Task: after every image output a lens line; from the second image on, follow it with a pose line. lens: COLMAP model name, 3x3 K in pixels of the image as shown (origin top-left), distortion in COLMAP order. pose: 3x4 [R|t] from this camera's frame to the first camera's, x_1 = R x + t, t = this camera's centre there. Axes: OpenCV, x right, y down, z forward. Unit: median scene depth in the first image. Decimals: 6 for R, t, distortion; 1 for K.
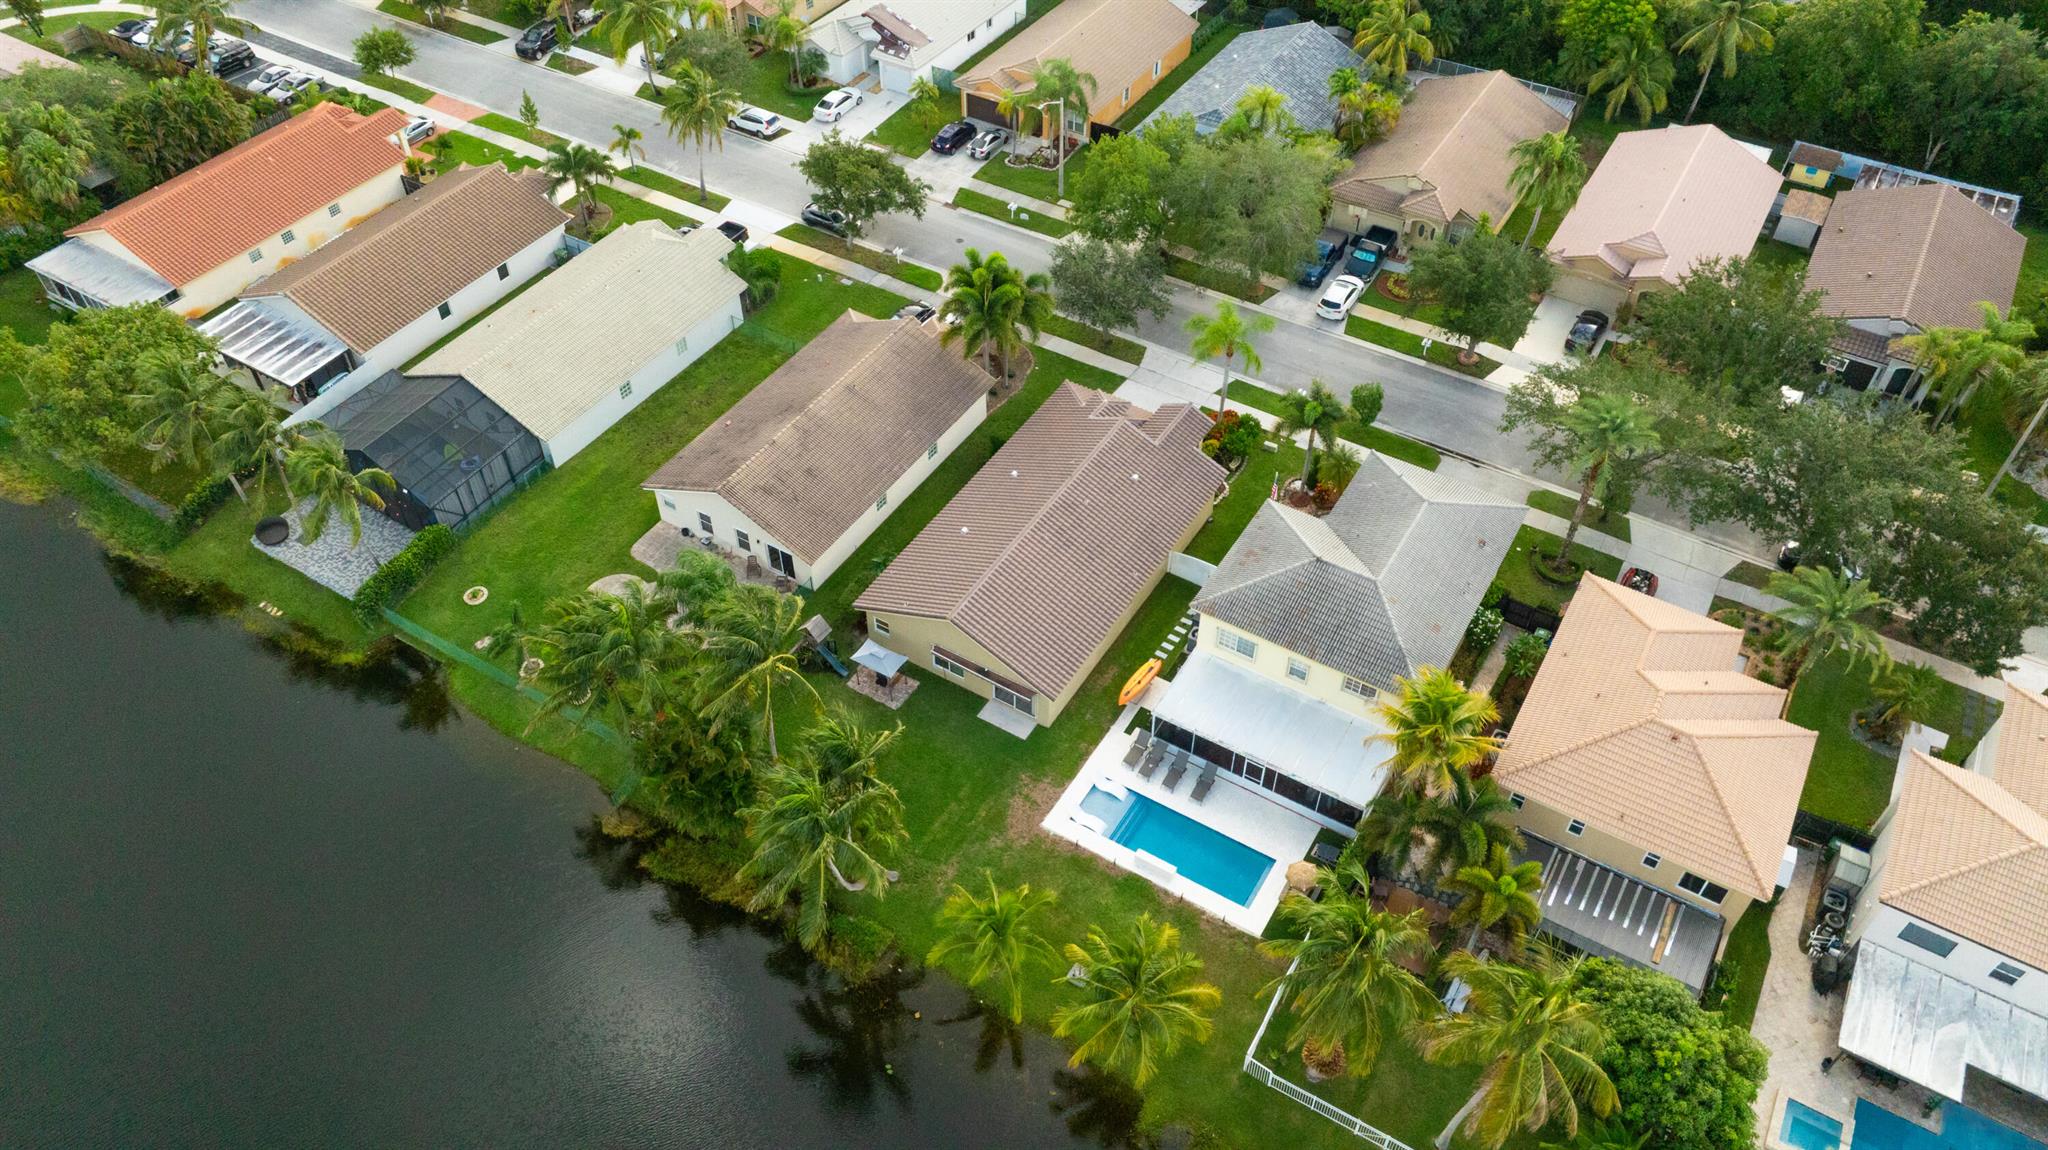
lens RADIAL K [[1442.8, 0, 1024.0], [0, 1442.8, 575.0], [0, 0, 1]] dist [-0.030668, 0.041685]
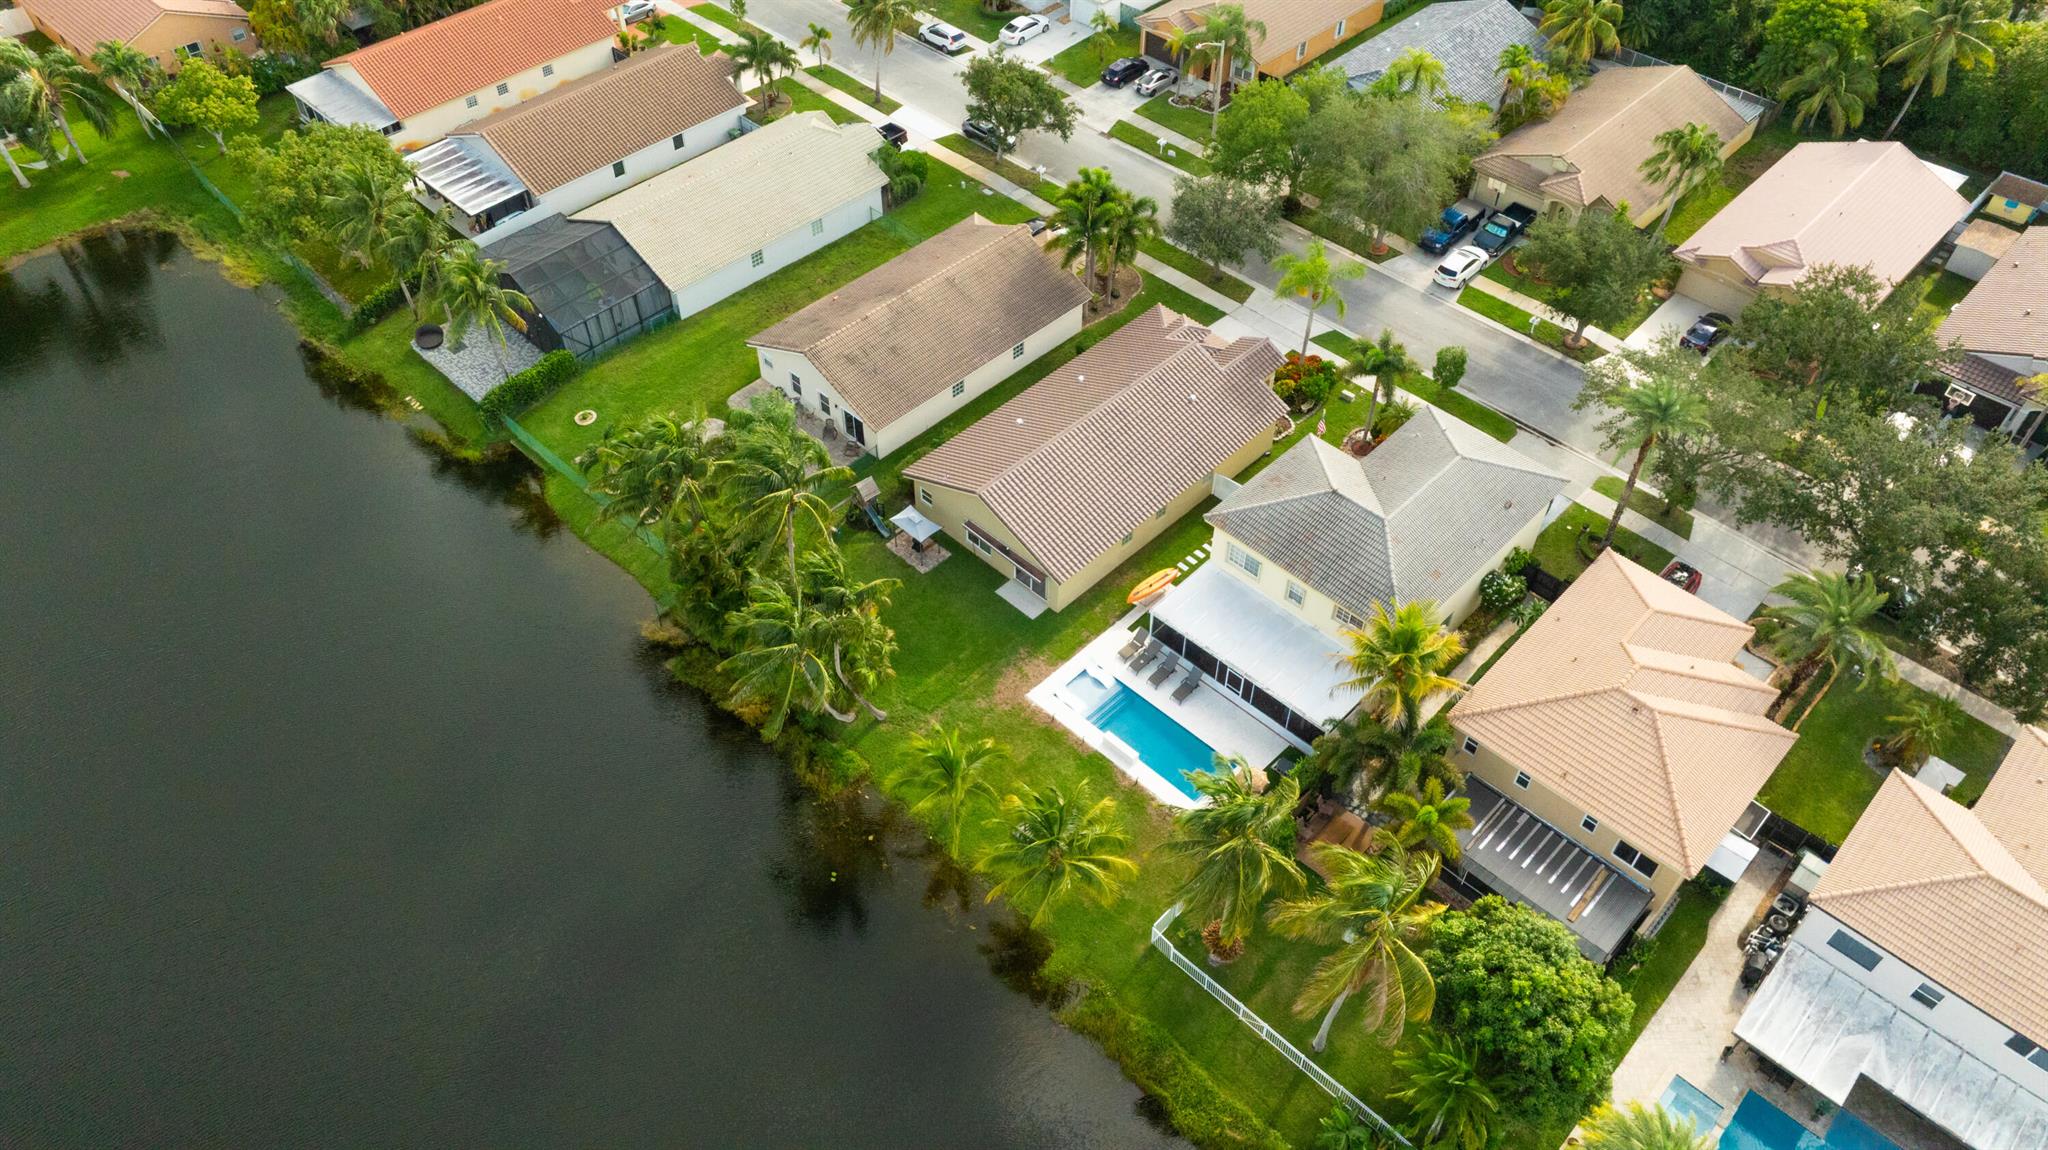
lens RADIAL K [[1442.8, 0, 1024.0], [0, 1442.8, 575.0], [0, 0, 1]] dist [-0.030668, 0.041685]
pose [[0.975145, 0.163194, -0.149867, 0.125084], [-0.160680, 0.986586, 0.028815, 0.044443], [0.152559, -0.004019, 0.988286, -0.040867]]
